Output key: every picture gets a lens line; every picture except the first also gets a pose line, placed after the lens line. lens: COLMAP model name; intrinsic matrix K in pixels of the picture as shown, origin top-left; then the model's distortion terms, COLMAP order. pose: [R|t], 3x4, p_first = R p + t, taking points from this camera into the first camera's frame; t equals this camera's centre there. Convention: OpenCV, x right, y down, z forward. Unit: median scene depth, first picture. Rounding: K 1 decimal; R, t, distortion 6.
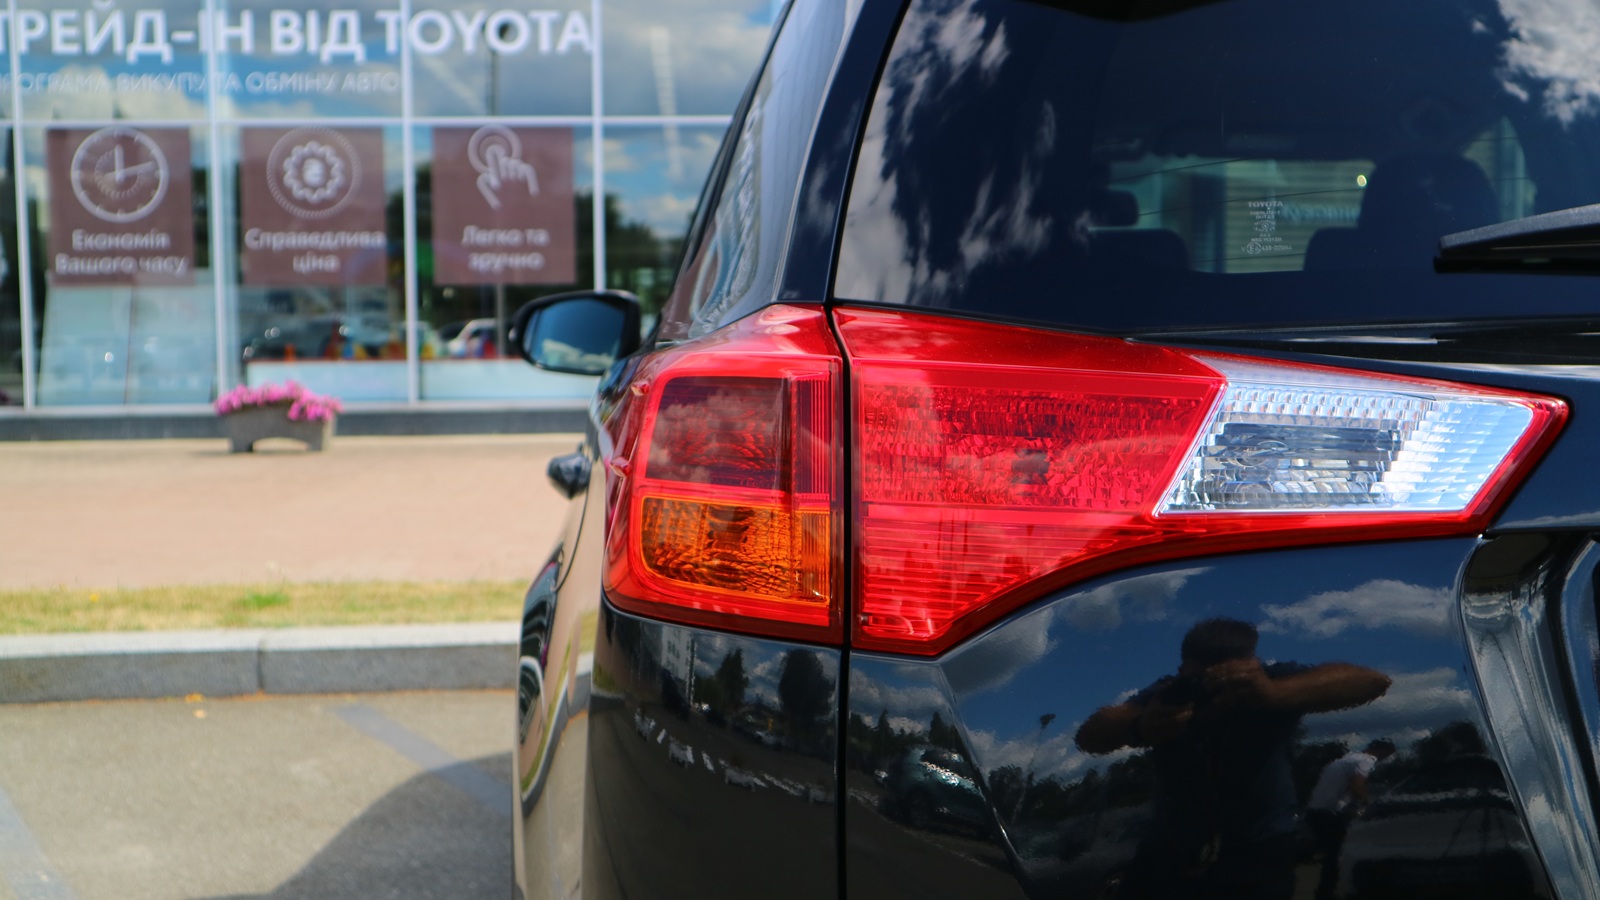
lens RADIAL K [[1764.0, 0, 796.5], [0, 1764.0, 441.7], [0, 0, 1]] dist [-0.022450, 0.000000]
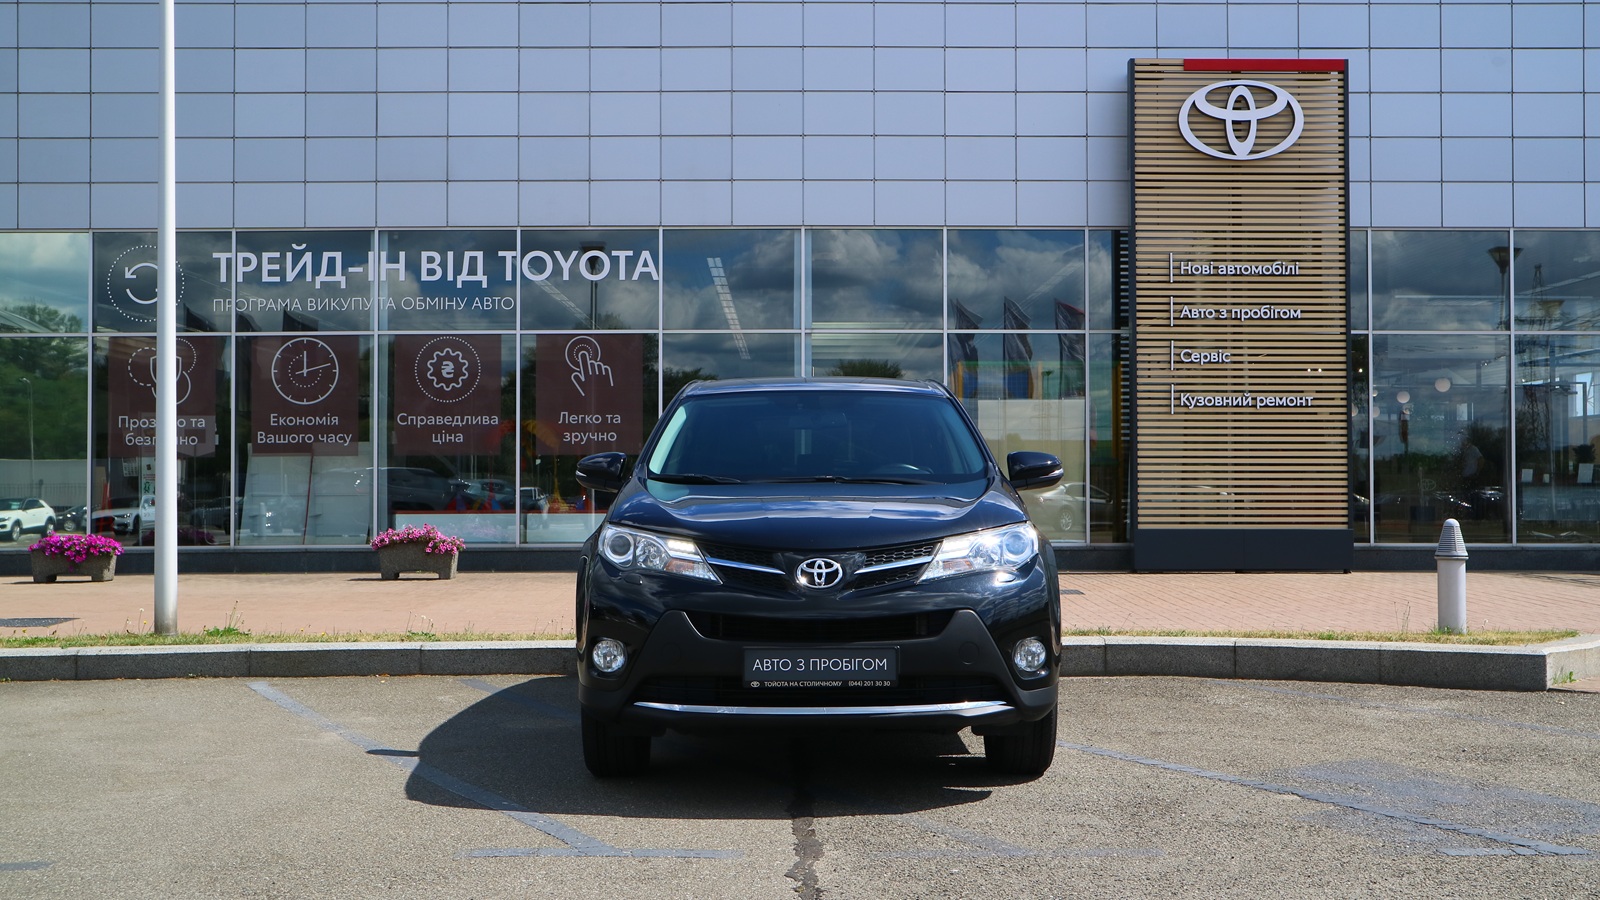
lens RADIAL K [[2019.5, 0, 807.2], [0, 2019.5, 448.8], [0, 0, 1]] dist [0.018228, 0.000000]
pose [[0.996559, 0.004732, -0.082752, 0.124210], [-0.012515, 0.995513, -0.093792, 0.046731], [0.081937, 0.094505, 0.992147, -0.493183]]
